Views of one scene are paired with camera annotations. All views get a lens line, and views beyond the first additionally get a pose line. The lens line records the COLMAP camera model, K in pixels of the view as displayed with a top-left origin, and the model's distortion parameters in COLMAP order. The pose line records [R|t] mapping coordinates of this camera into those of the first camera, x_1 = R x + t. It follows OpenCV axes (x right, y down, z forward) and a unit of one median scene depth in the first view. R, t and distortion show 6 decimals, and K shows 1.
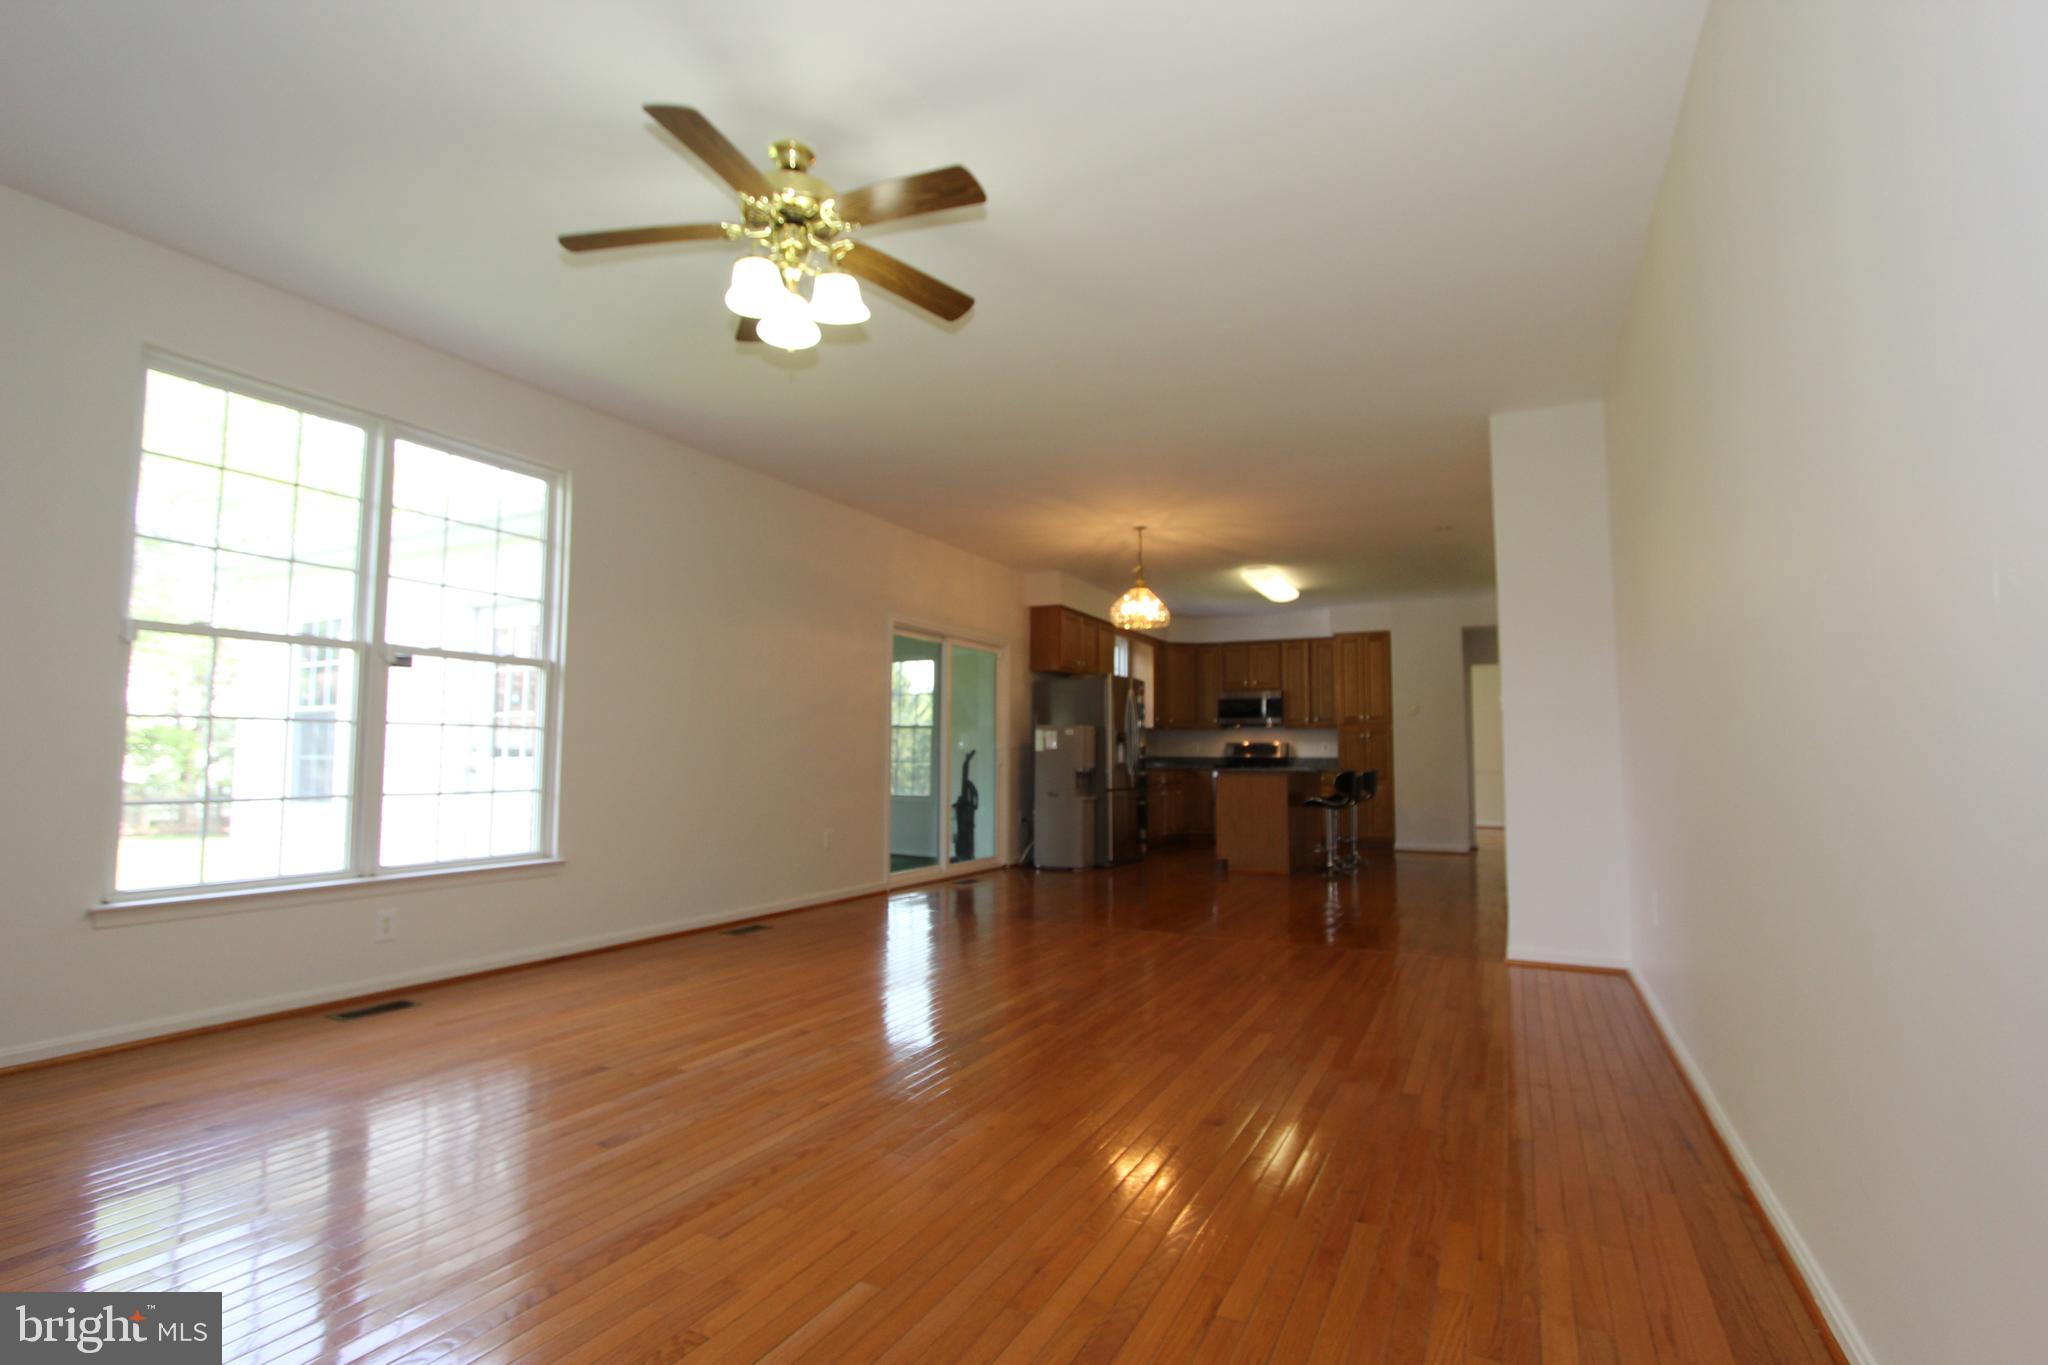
lens RADIAL K [[950.5, 0, 1024.7], [0, 950.5, 685.0], [0, 0, 1]] dist [-0.019554, 0.001350]
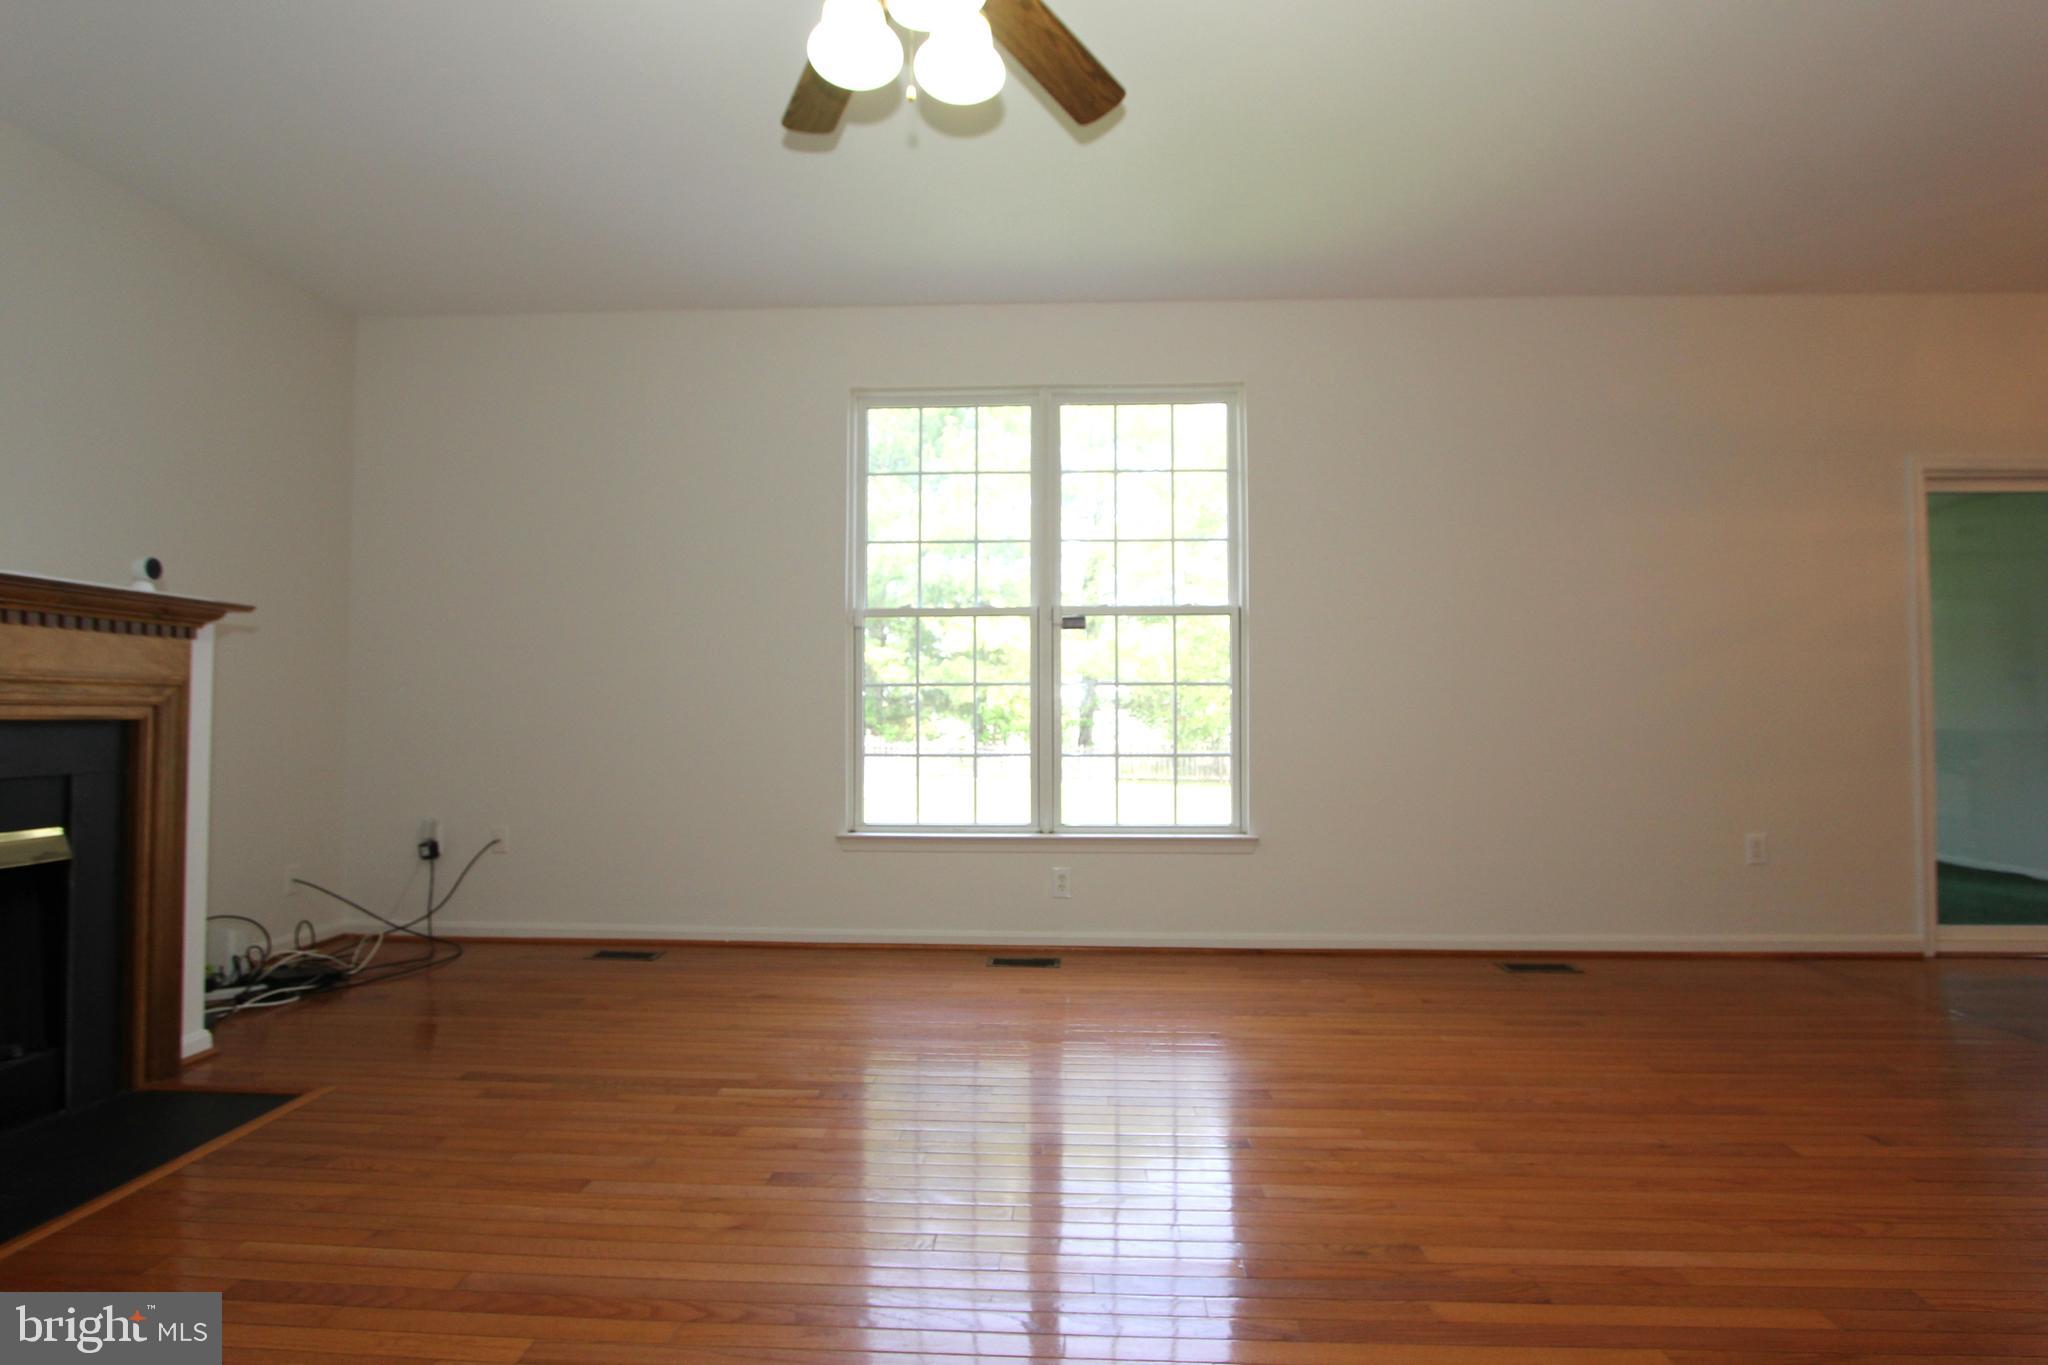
lens RADIAL K [[968.7, 0, 1020.2], [0, 968.7, 687.3], [0, 0, 1]] dist [-0.020241, 0.000824]
pose [[0.410531, -0.031778, -0.911293, 0.258722], [0.071238, 0.997456, -0.002690, 0.042484], [0.909060, -0.063815, 0.411750, 0.521231]]
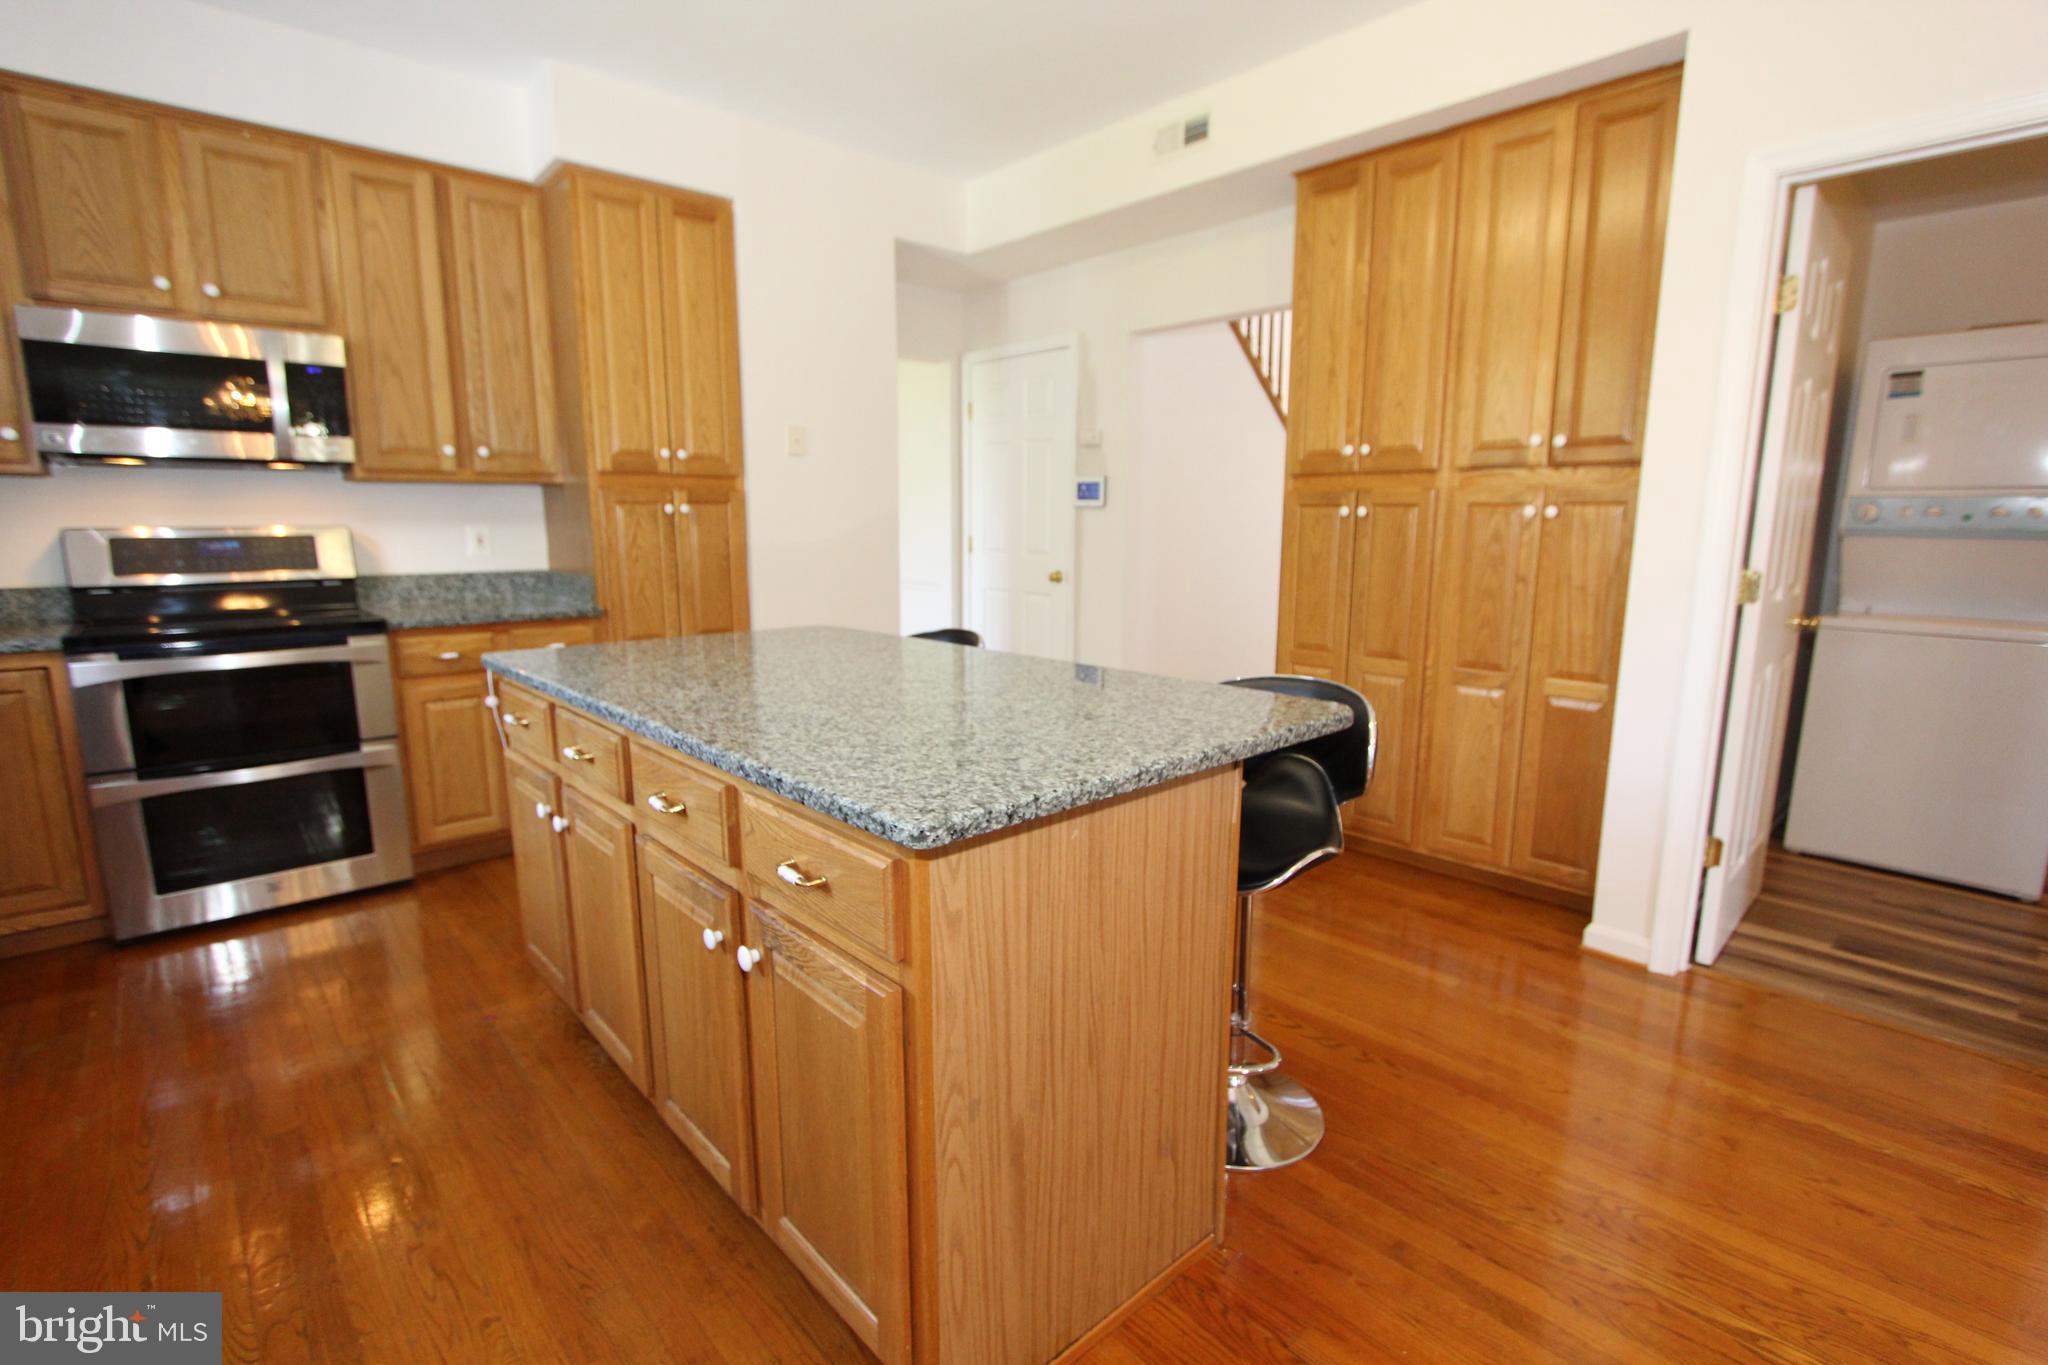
lens RADIAL K [[950.5, 0, 1024.7], [0, 950.5, 685.0], [0, 0, 1]] dist [-0.019554, 0.001350]
pose [[0.348877, -0.167234, 0.922127, 0.210535], [-0.074801, 0.975841, 0.205276, 0.095428], [-0.934179, -0.140592, 0.327939, 2.045880]]
